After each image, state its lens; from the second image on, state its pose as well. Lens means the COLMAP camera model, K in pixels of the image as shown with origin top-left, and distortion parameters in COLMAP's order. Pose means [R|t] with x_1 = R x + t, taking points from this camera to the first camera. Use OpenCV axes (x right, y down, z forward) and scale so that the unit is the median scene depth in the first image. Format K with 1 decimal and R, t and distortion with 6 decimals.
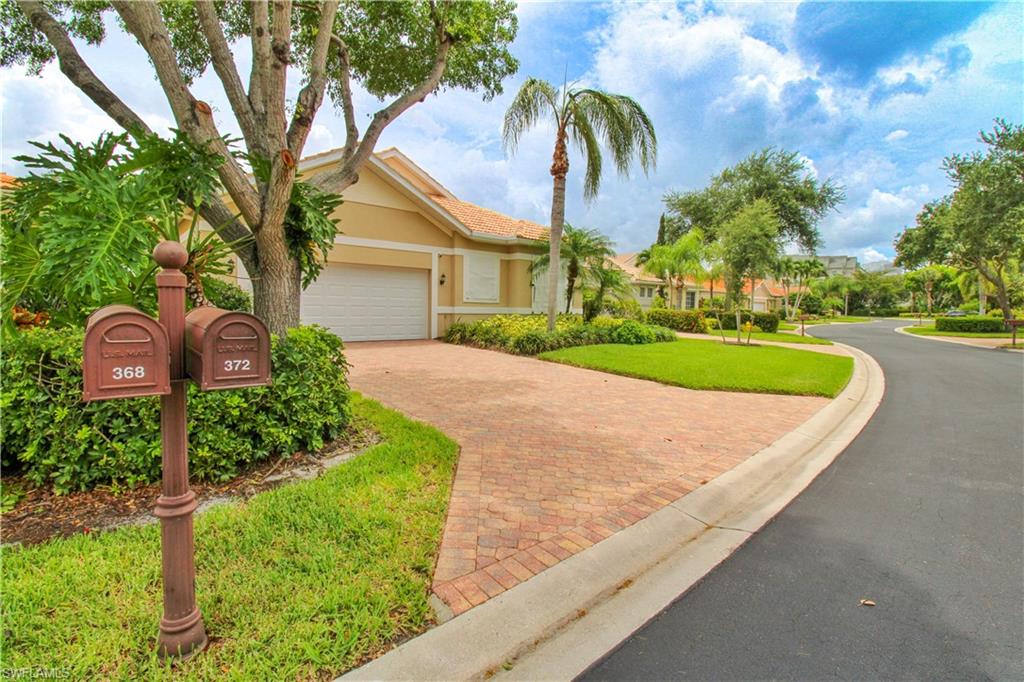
lens RADIAL K [[470.4, 0, 512.6], [0, 470.4, 337.5], [0, 0, 1]] dist [-0.011106, -0.007442]
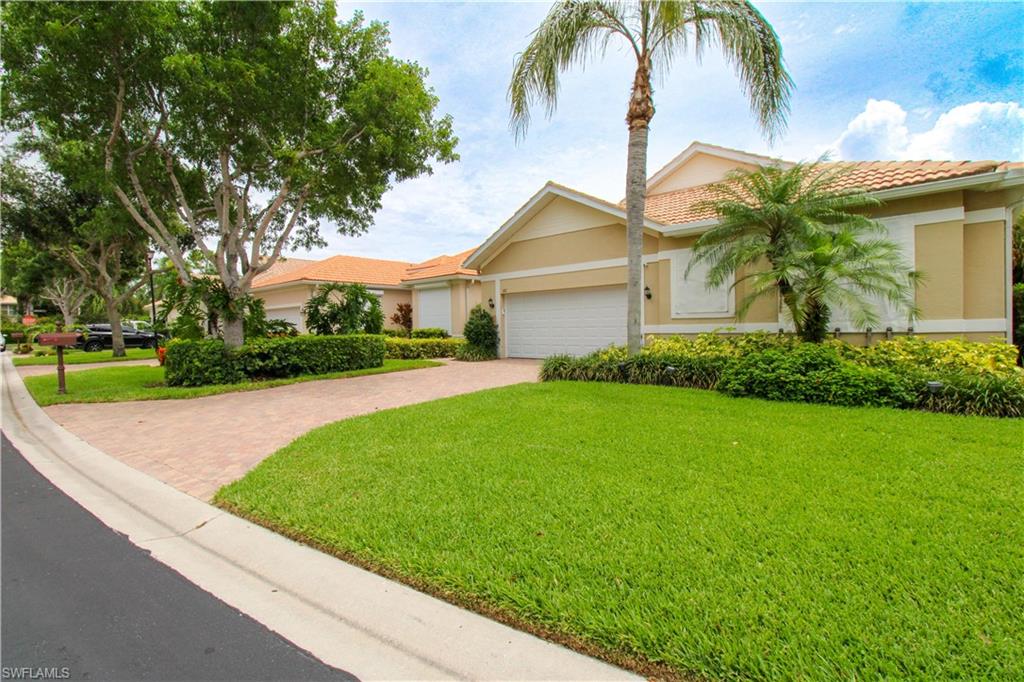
lens RADIAL K [[470.4, 0, 509.6], [0, 470.4, 336.7], [0, 0, 1]] dist [-0.011106, -0.007442]
pose [[0.099598, -0.003419, -0.995022, 1.711958], [-0.046691, 0.998876, -0.008105, -0.073052], [0.993932, 0.047266, 0.099326, 1.785229]]
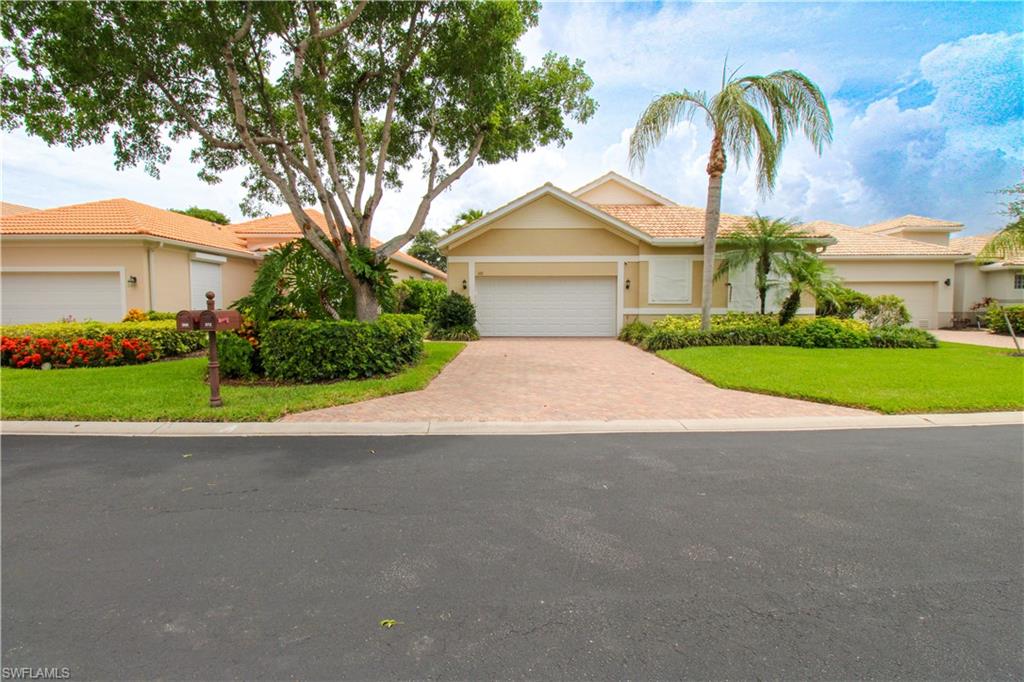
lens RADIAL K [[470.4, 0, 508.3], [0, 470.4, 333.5], [0, 0, 1]] dist [-0.011106, -0.007442]
pose [[0.737488, 0.018409, -0.675110, 1.051153], [-0.029516, 0.999552, -0.004986, 0.021815], [0.674715, 0.023604, 0.737701, -0.044990]]
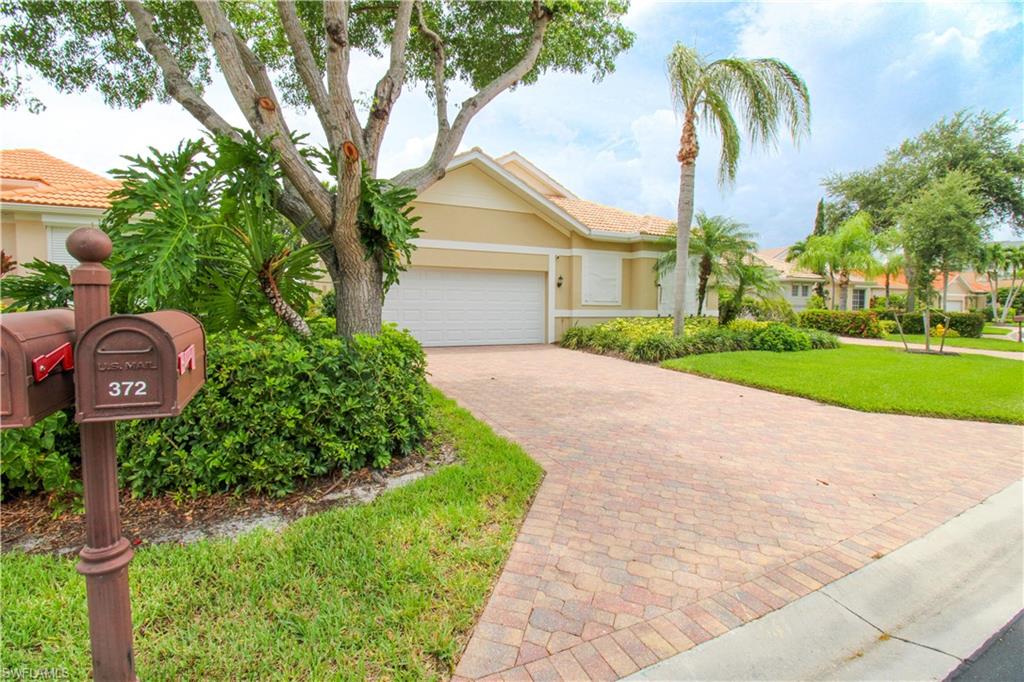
lens RADIAL K [[470.4, 0, 511.4], [0, 470.4, 336.1], [0, 0, 1]] dist [-0.011106, -0.007442]
pose [[0.961579, 0.002275, -0.274518, 0.052360], [-0.005257, 0.999935, -0.010126, -0.005301], [0.274477, 0.011180, 0.961529, 0.131689]]
